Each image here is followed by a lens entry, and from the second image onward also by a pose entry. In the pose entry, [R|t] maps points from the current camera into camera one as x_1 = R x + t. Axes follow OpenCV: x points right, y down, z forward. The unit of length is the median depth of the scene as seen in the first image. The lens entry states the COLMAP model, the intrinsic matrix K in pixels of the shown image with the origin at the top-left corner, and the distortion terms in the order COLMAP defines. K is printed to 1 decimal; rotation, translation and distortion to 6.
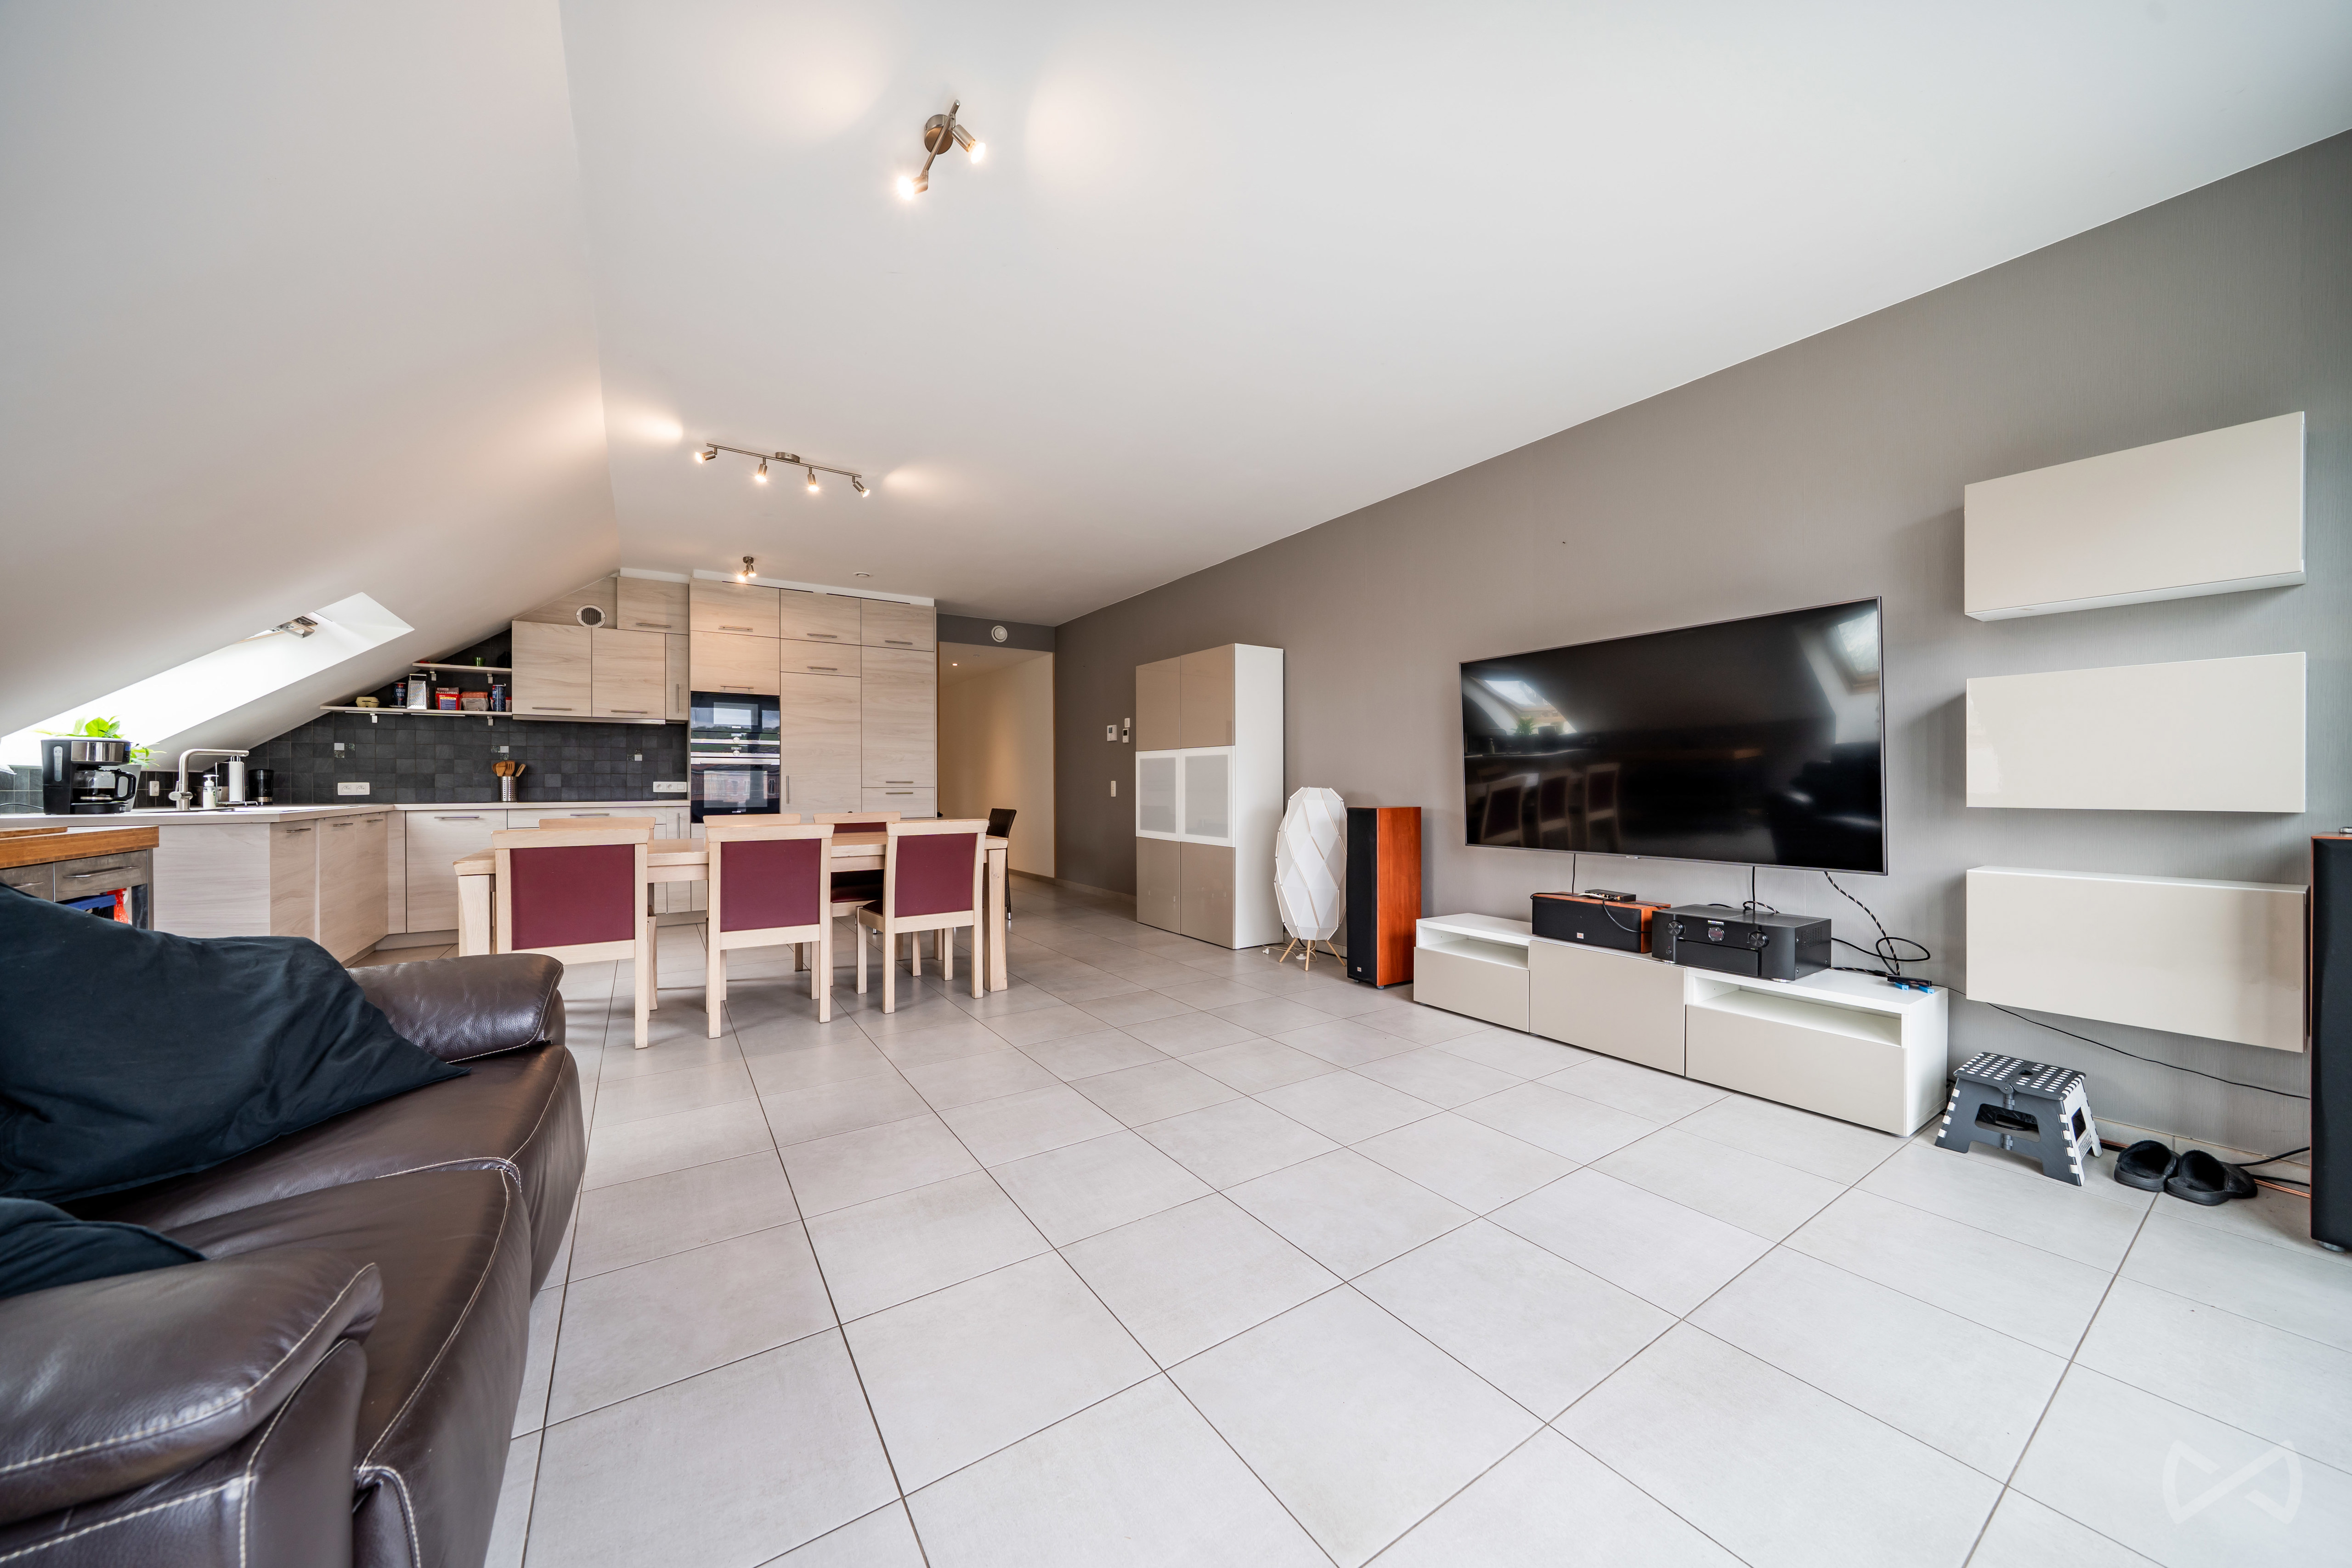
lens RADIAL K [[805.9, 0, 1184.7], [0, 805.9, 784.4], [0, 0, 1]] dist [-0.005221, -0.000131]
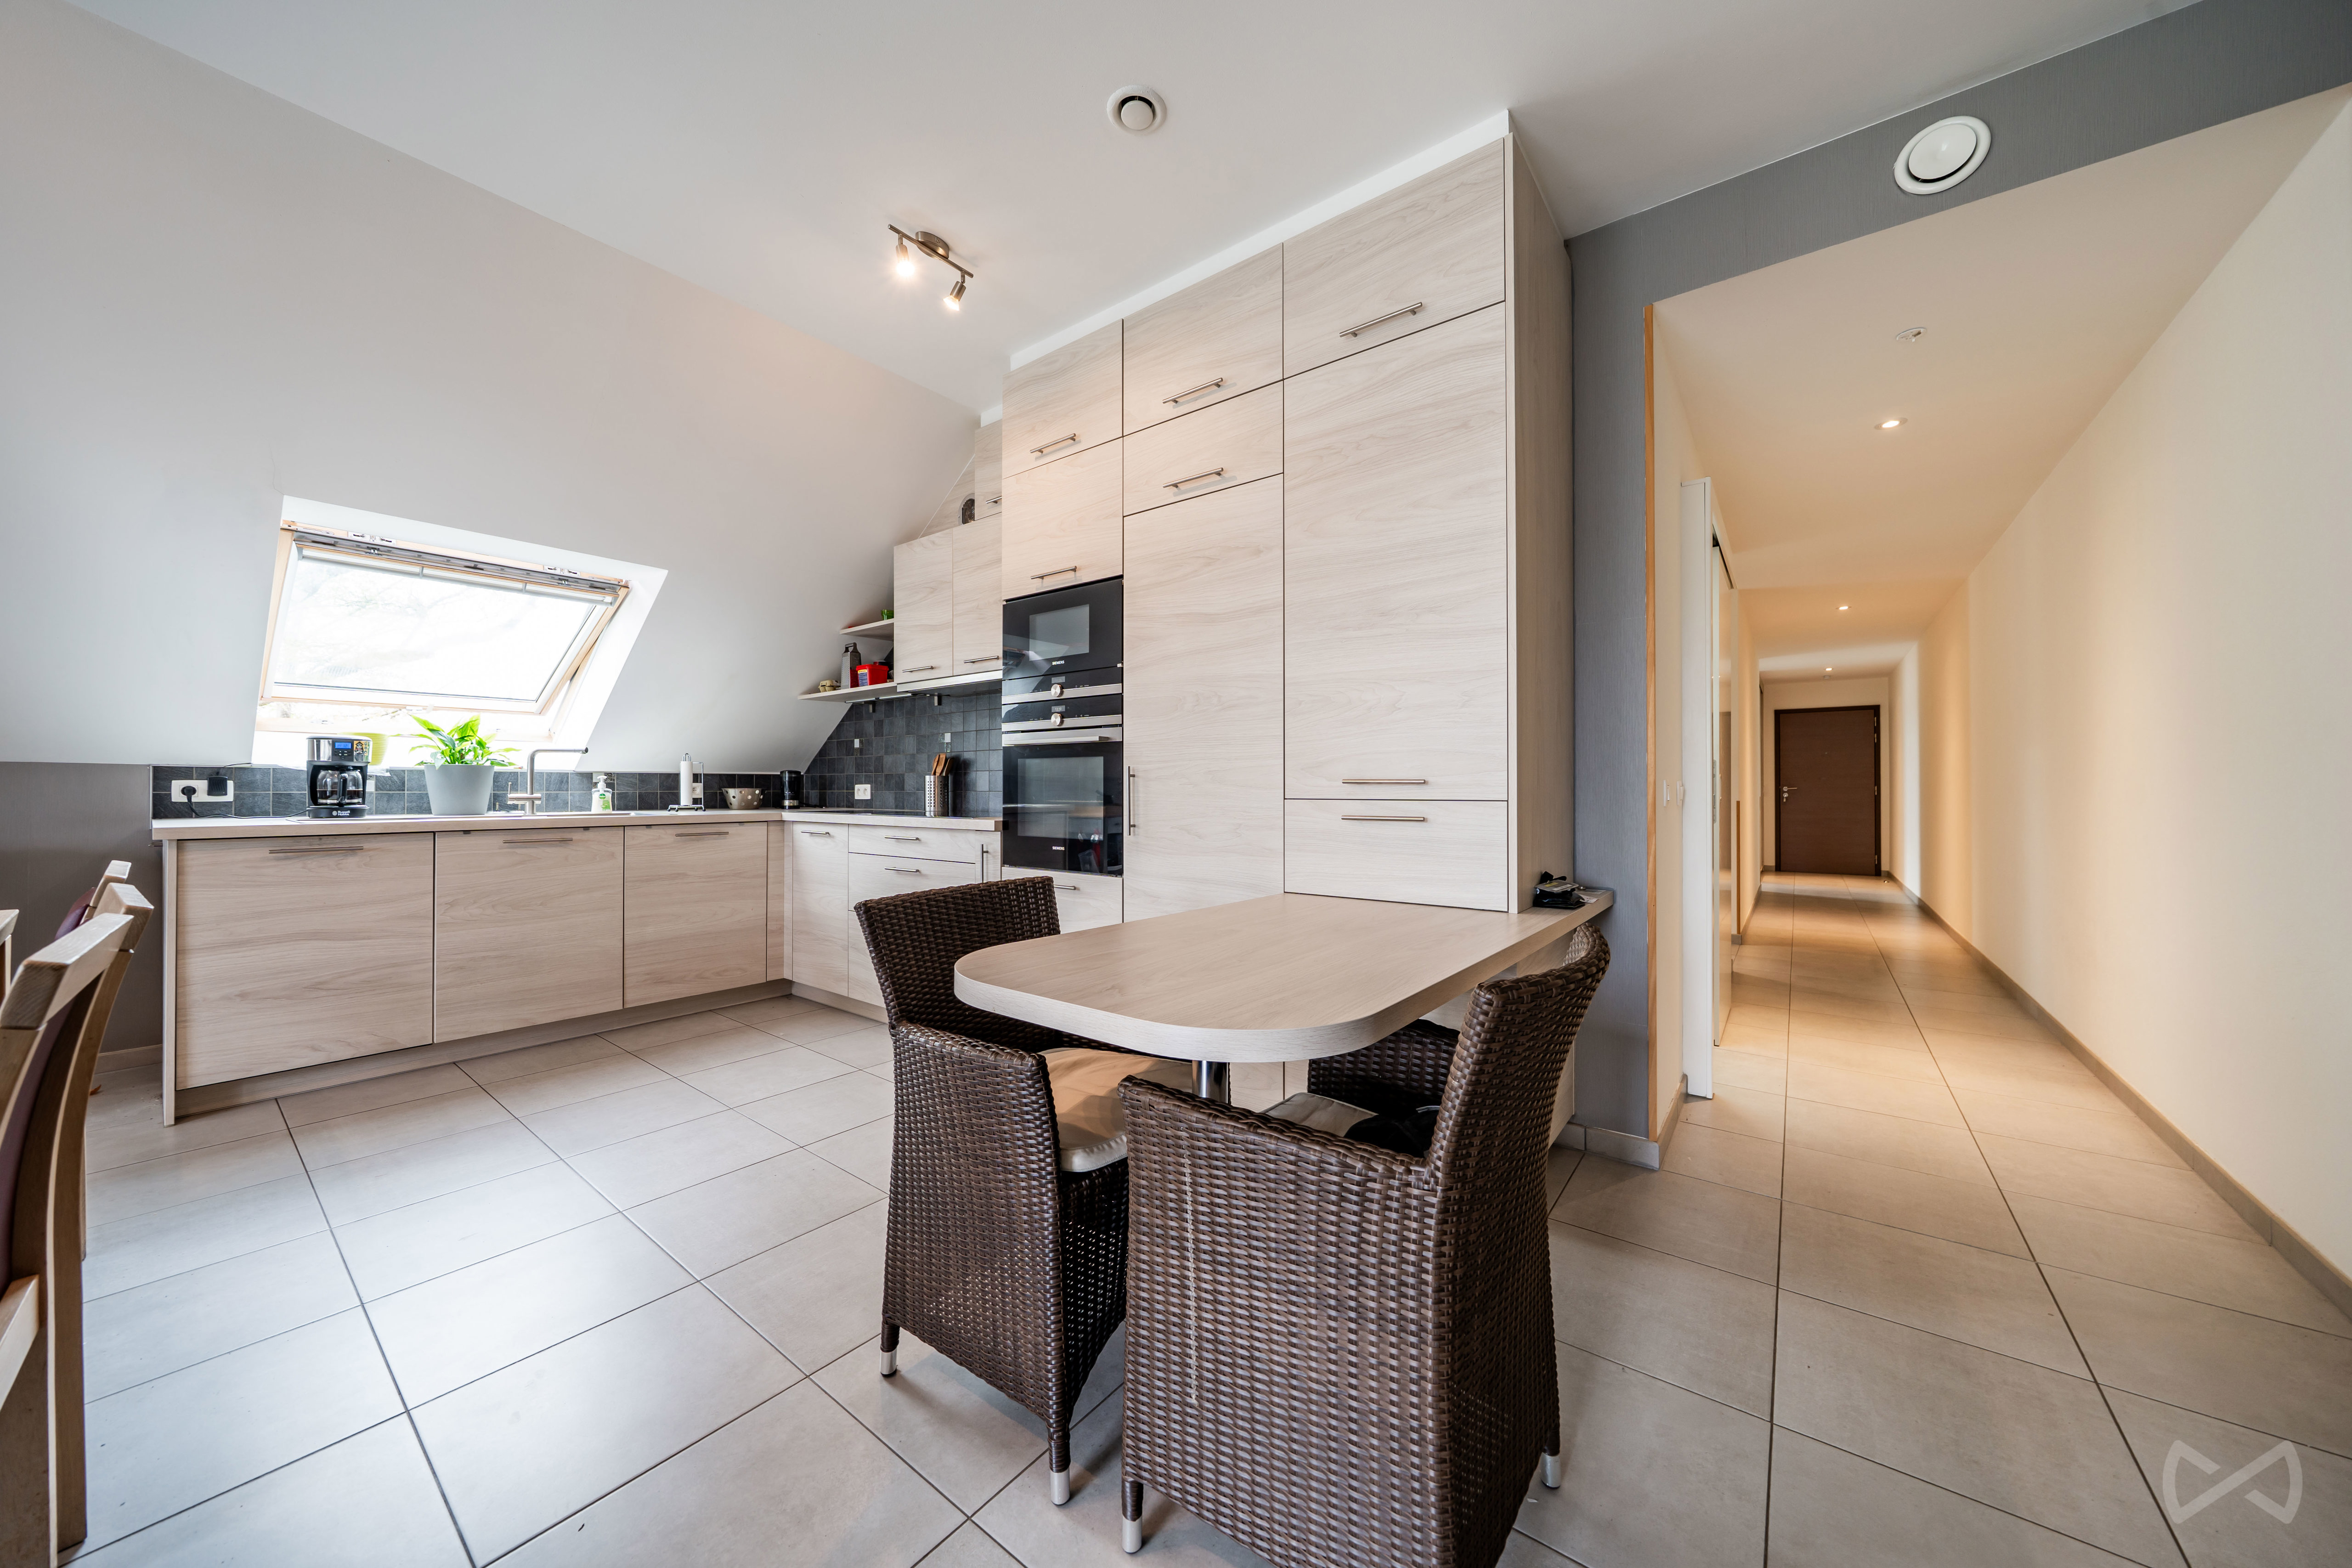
lens RADIAL K [[805.0, 0, 1188.7], [0, 805.0, 785.8], [0, 0, 1]] dist [-0.000566, -0.000051]
pose [[0.317065, -0.001173, -0.948403, -0.106601], [-0.005564, 0.999980, -0.003097, -0.000212], [0.948388, 0.006258, 0.317052, 0.982103]]
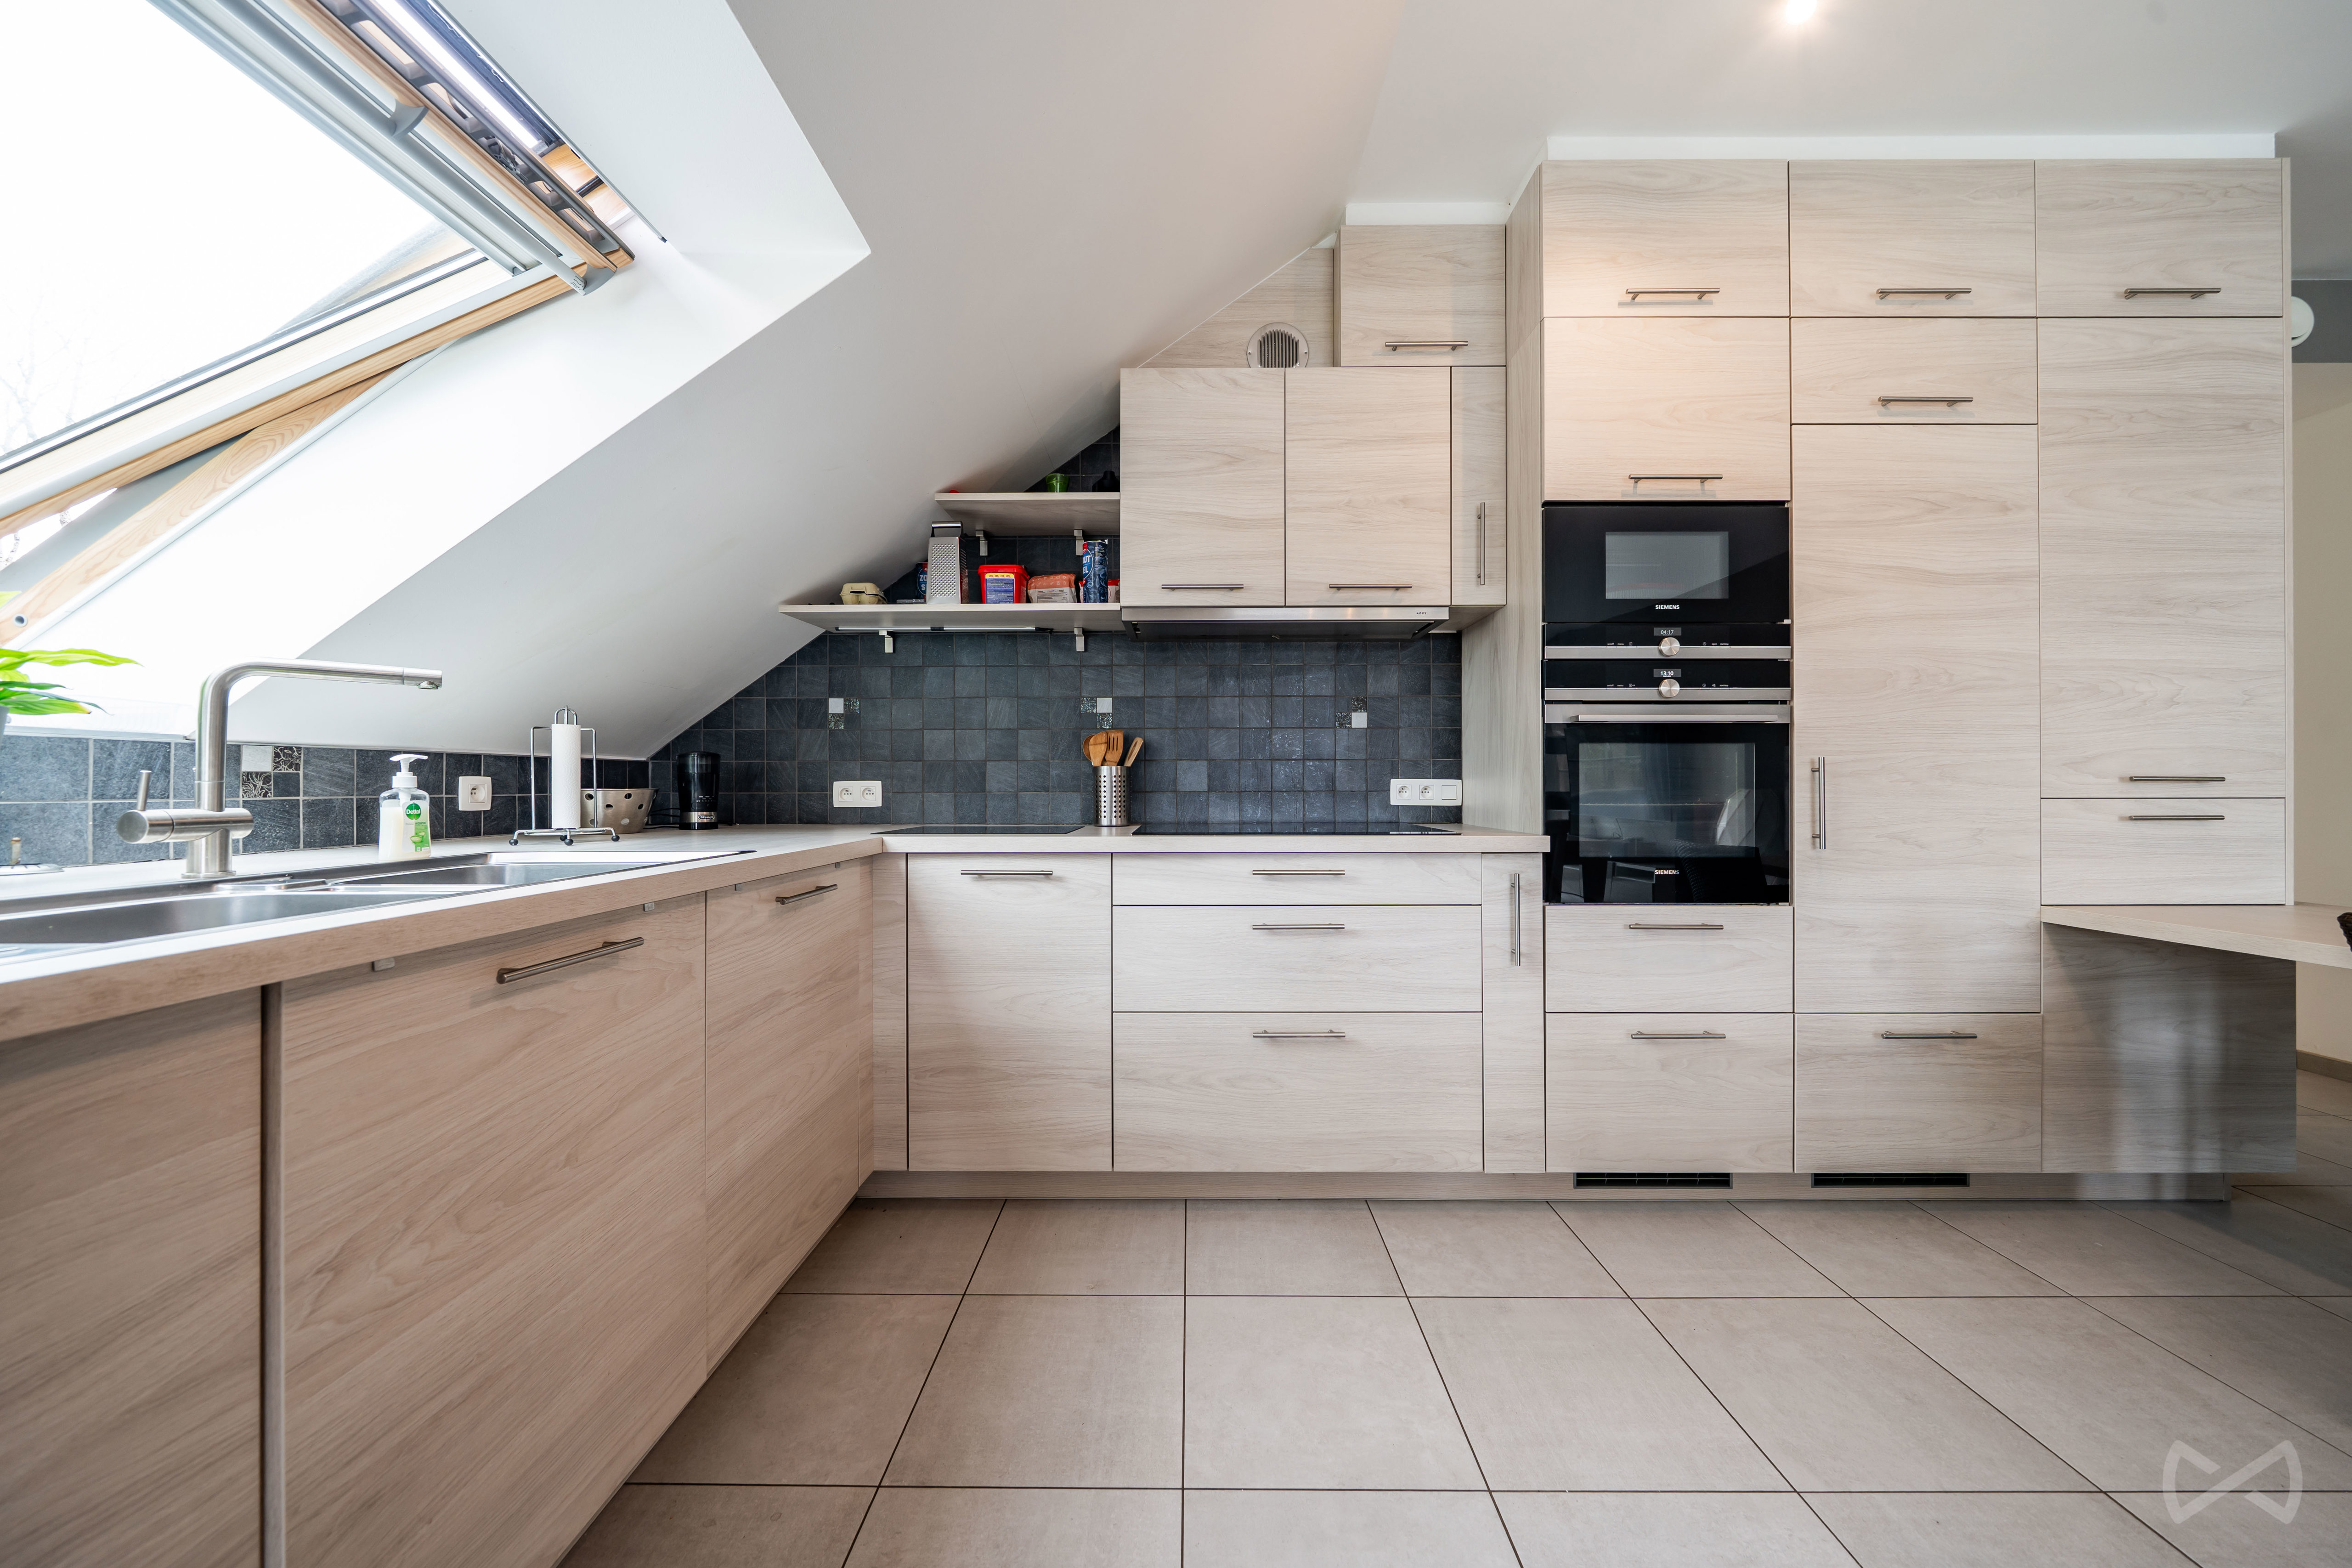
lens RADIAL K [[797.7, 0, 1182.3], [0, 797.7, 789.1], [0, 0, 1]] dist [-0.005293, -0.000089]
pose [[0.824608, 0.001823, -0.565702, -0.569436], [-0.002594, 0.999996, -0.000559, 0.001921], [0.565699, 0.001929, 0.824610, 0.669119]]
